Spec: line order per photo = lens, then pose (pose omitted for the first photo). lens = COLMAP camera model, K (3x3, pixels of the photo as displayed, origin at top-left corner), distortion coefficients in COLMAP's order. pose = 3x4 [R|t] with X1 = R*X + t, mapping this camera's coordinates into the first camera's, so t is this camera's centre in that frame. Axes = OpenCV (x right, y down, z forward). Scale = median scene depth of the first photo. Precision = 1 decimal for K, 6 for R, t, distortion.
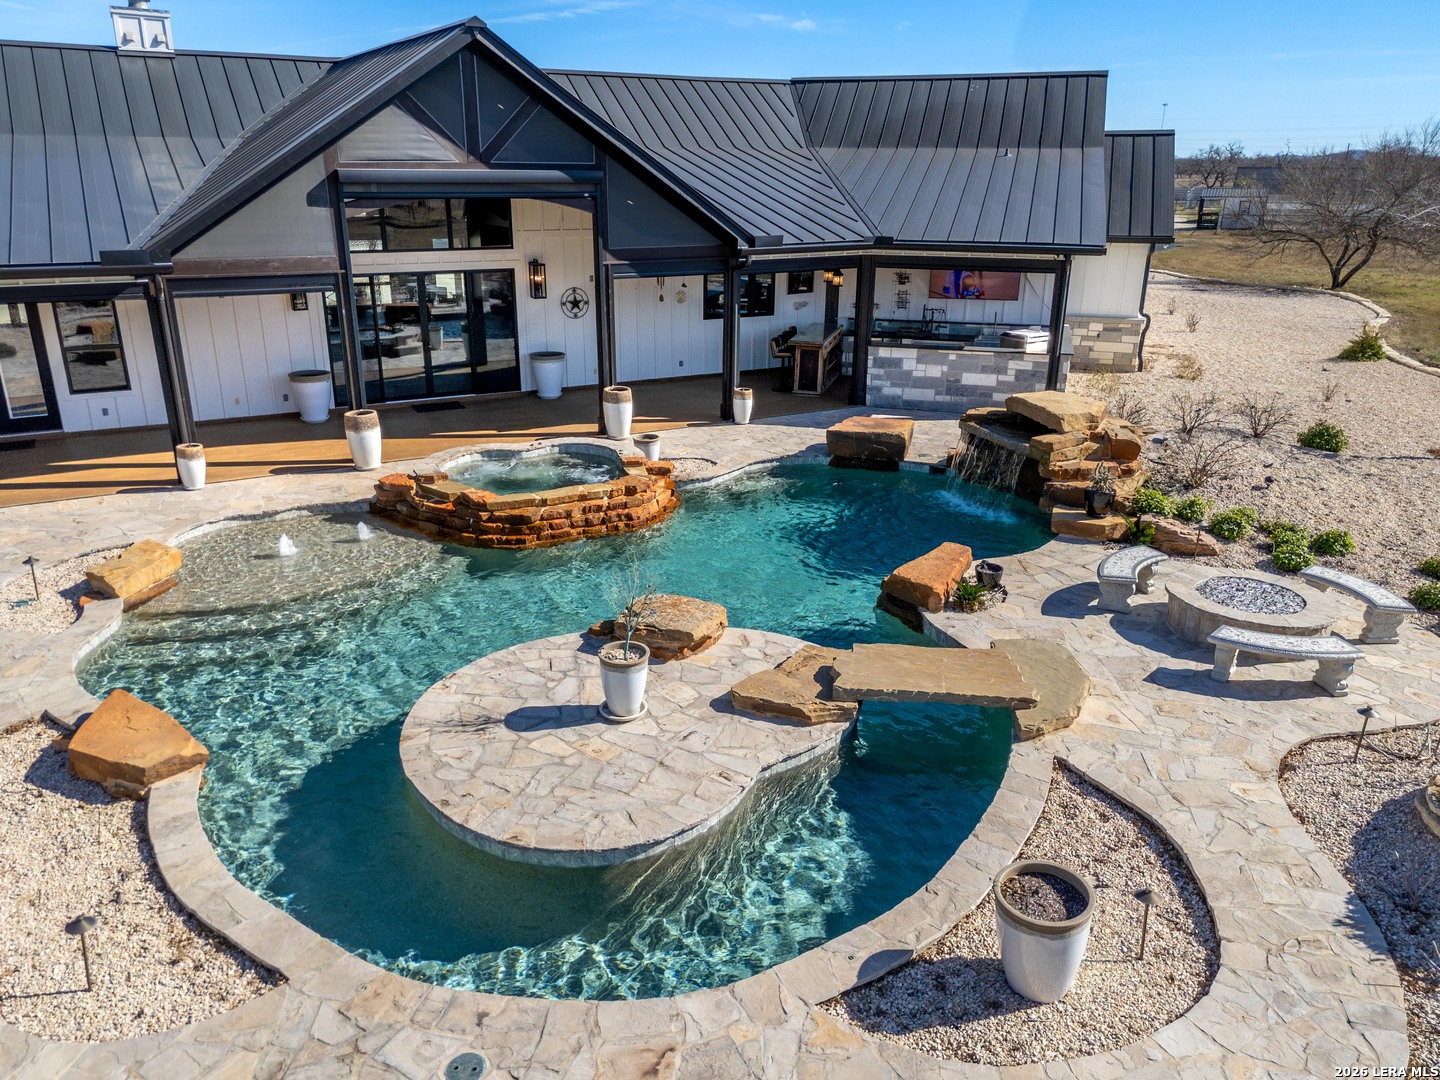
lens RADIAL K [[1065.4, 0, 720.0], [0, 1065.4, 540.0], [0, 0, 1]] dist [0.082391, -0.065365]
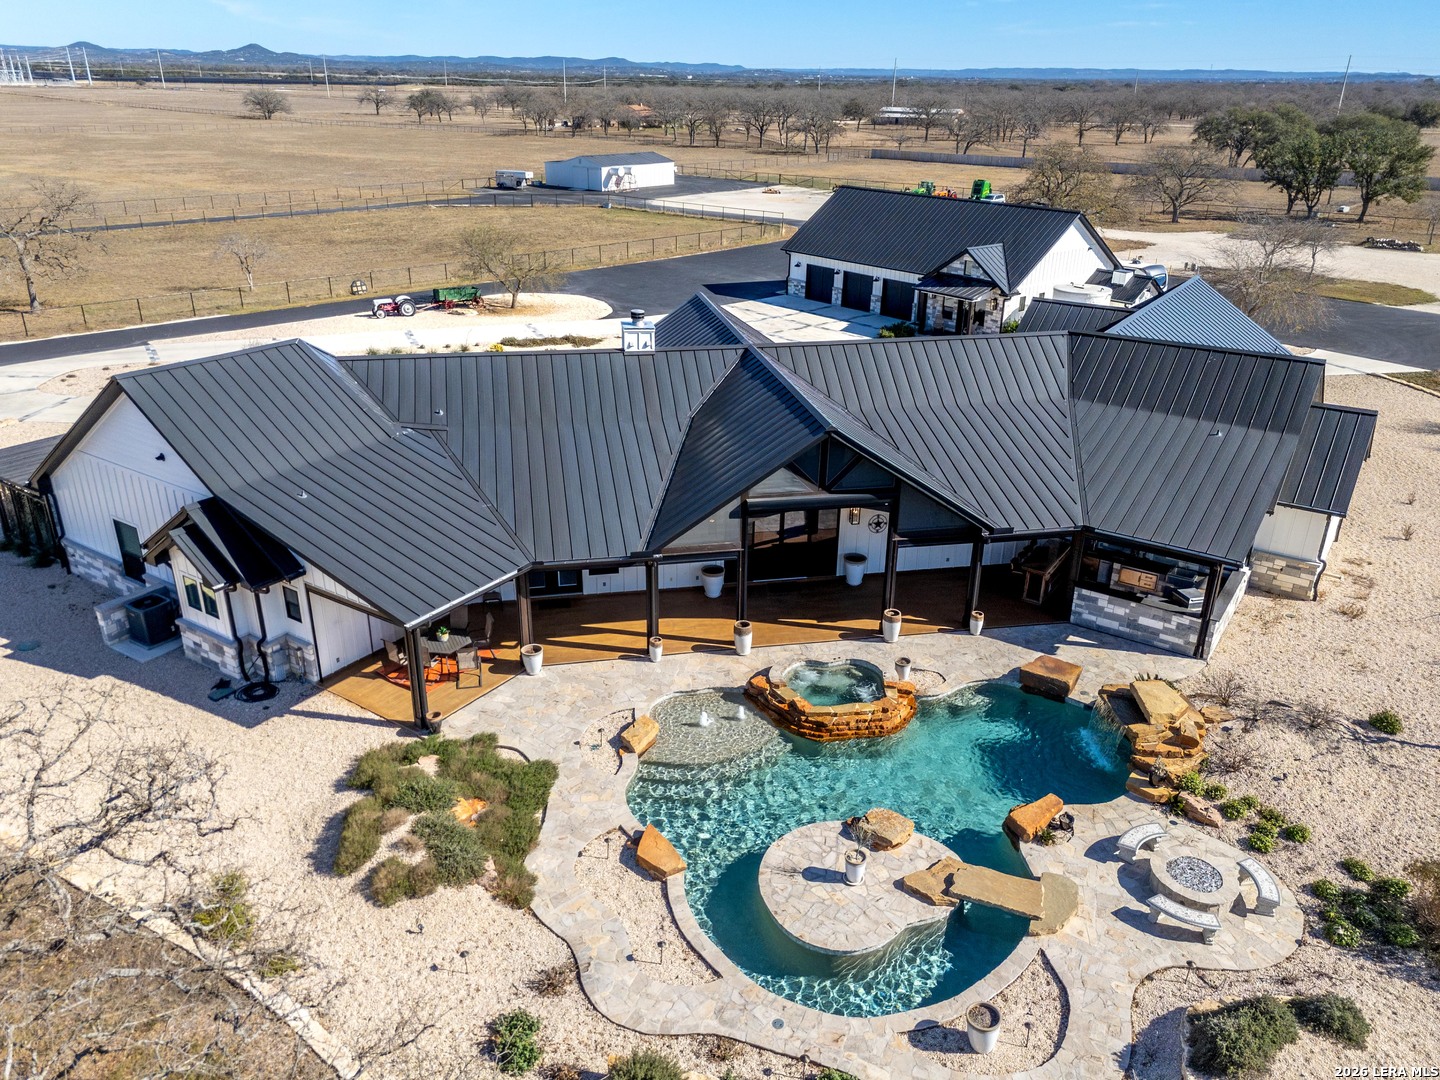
lens RADIAL K [[1065.4, 0, 720.0], [0, 1065.4, 540.0], [0, 0, 1]] dist [0.082391, -0.065365]
pose [[0.951420, 0.122877, -0.282315, 0.135013], [-0.105595, 0.991524, 0.075695, -0.480485], [0.289223, -0.042207, 0.956331, -0.848909]]
